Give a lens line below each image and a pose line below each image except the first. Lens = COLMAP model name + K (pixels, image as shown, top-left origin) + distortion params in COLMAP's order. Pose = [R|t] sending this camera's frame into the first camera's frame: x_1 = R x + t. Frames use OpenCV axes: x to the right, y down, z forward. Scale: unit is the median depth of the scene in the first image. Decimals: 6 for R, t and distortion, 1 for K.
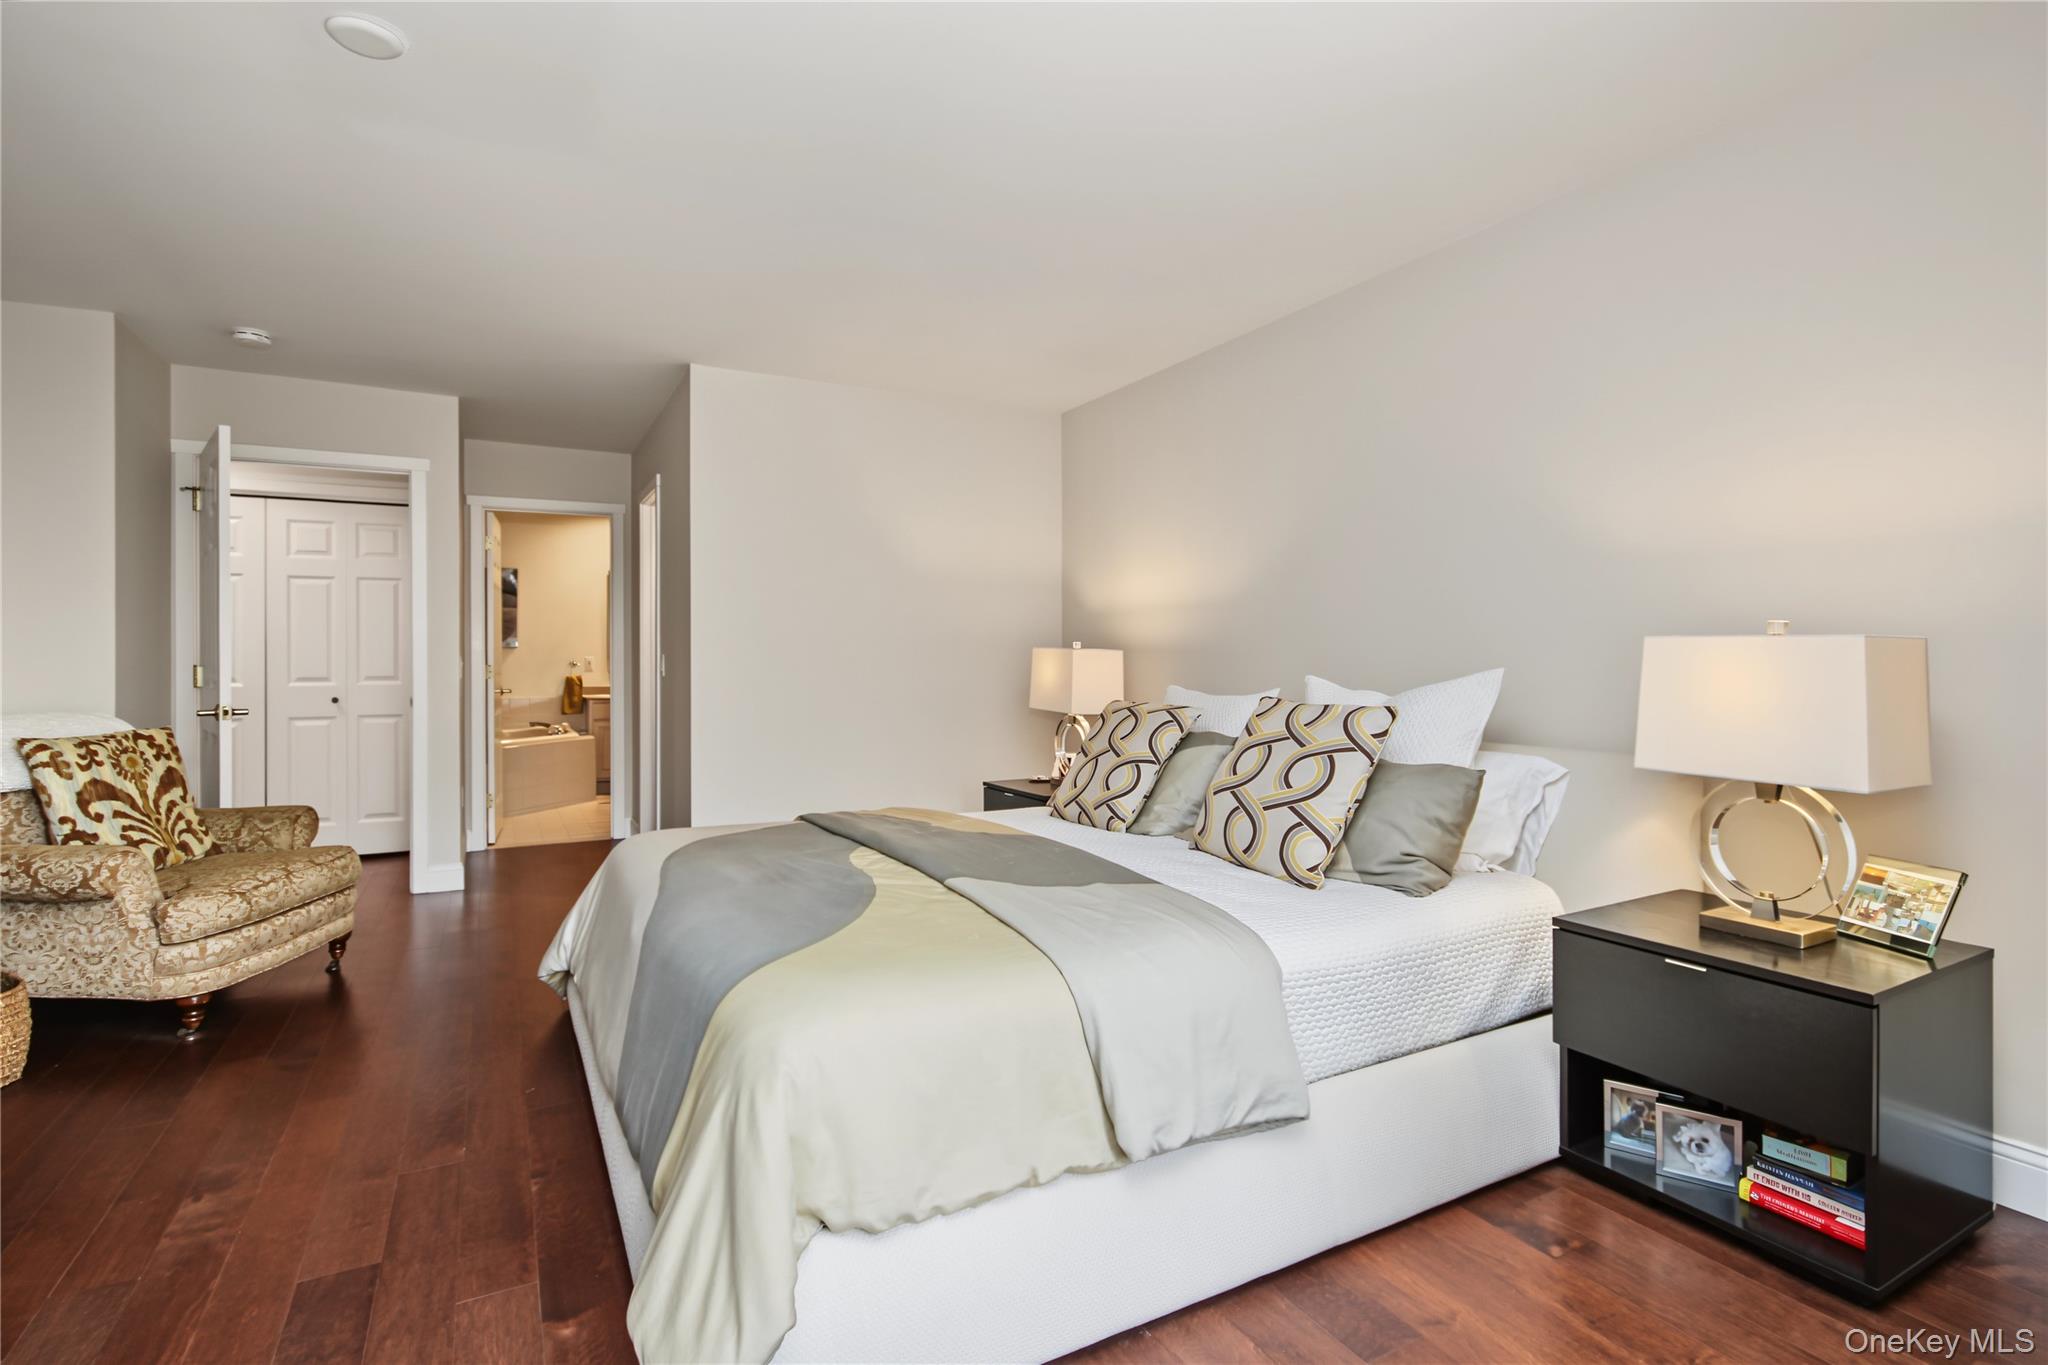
lens RADIAL K [[977.6, 0, 1039.4], [0, 977.6, 679.1], [0, 0, 1]] dist [0.004786, -0.000310]
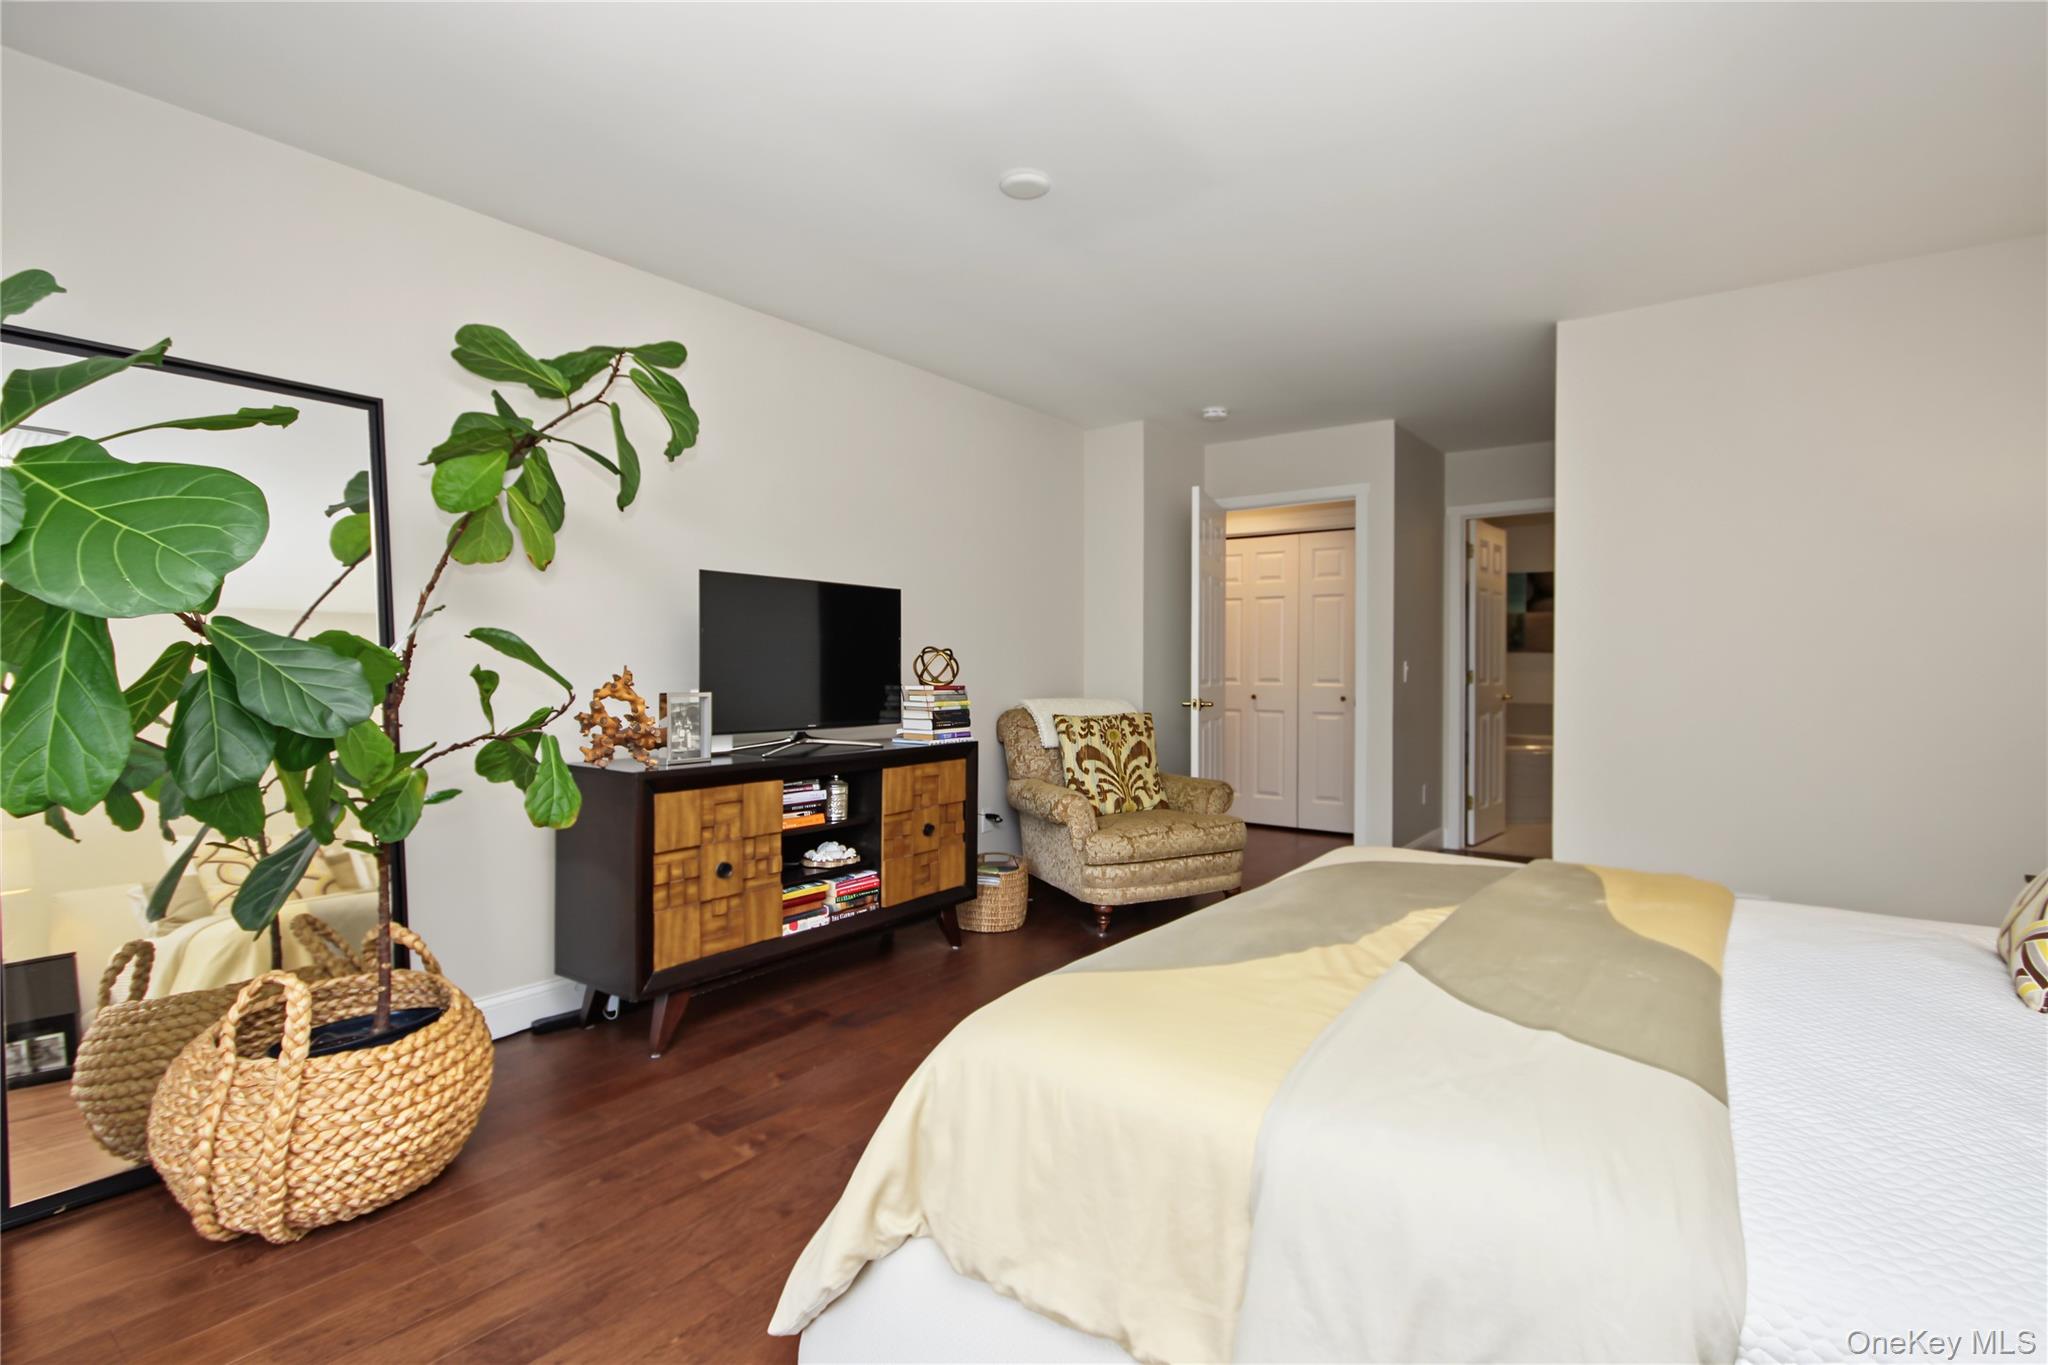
lens RADIAL K [[977.6, 0, 1035.9], [0, 977.6, 674.1], [0, 0, 1]] dist [0.004786, -0.000310]
pose [[0.410663, 0.009907, -0.911733, 0.342734], [-0.019269, 0.999812, 0.002185, -0.006084], [0.911584, 0.016671, 0.410776, 0.320435]]
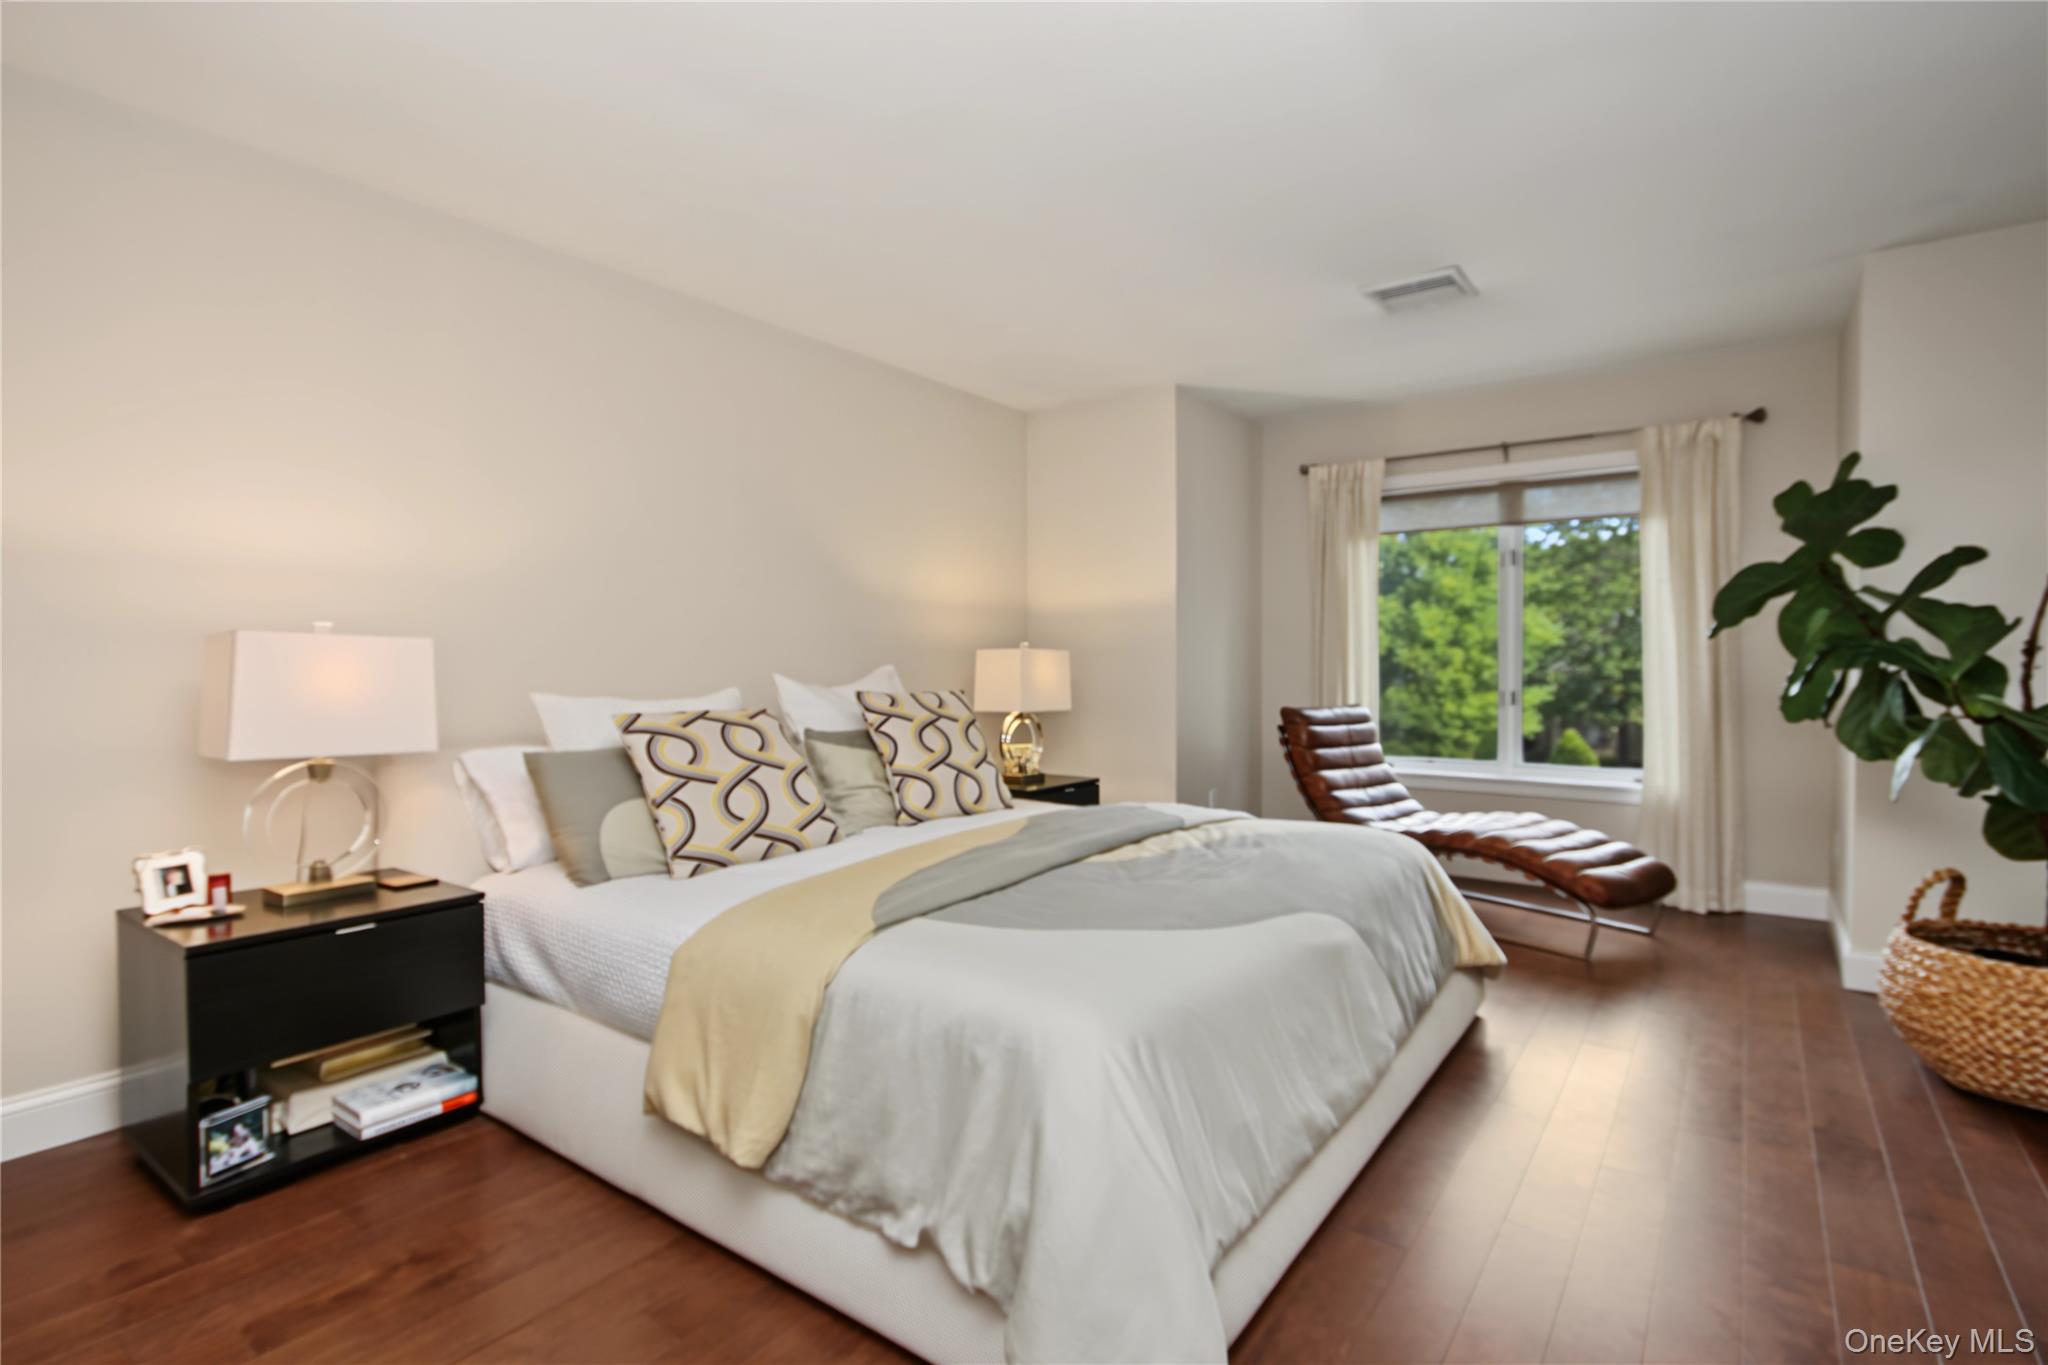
lens RADIAL K [[977.6, 0, 1035.4], [0, 977.6, 692.6], [0, 0, 1]] dist [0.004786, -0.000310]
pose [[-0.434802, -0.030484, 0.900010, -0.850659], [0.018215, 0.998925, 0.042635, -0.022027], [-0.900342, 0.034931, -0.433780, 1.247904]]
